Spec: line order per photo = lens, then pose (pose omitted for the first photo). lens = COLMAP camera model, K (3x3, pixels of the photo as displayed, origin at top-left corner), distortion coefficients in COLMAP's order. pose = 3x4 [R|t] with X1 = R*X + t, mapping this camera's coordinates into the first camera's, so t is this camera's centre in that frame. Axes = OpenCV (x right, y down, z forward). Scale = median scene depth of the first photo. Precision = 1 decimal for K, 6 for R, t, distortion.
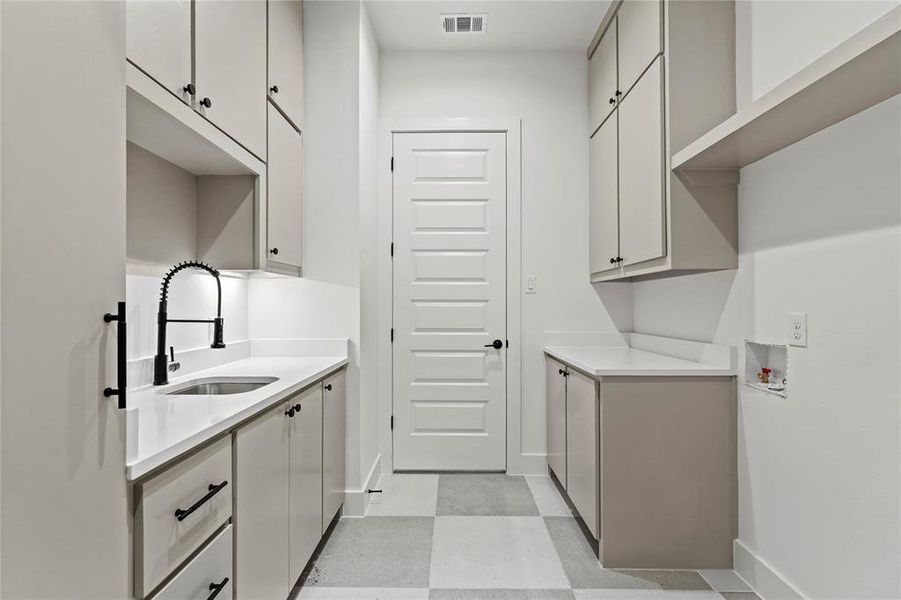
lens RADIAL K [[415.6, 0, 451.7], [0, 415.6, 303.9], [0, 0, 1]] dist [0.001372, -0.000260]
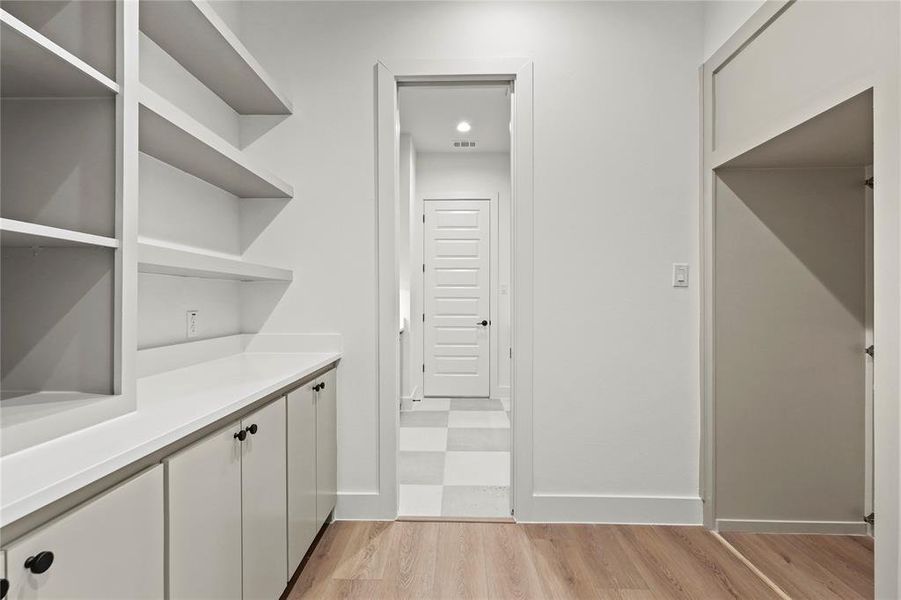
lens RADIAL K [[415.6, 0, 448.7], [0, 415.6, 297.0], [0, 0, 1]] dist [0.001372, -0.000260]
pose [[0.999707, 0.001295, -0.024171, 0.002796], [-0.000931, 0.999886, 0.015040, -0.036562], [0.024188, -0.015013, 0.999595, -0.731286]]
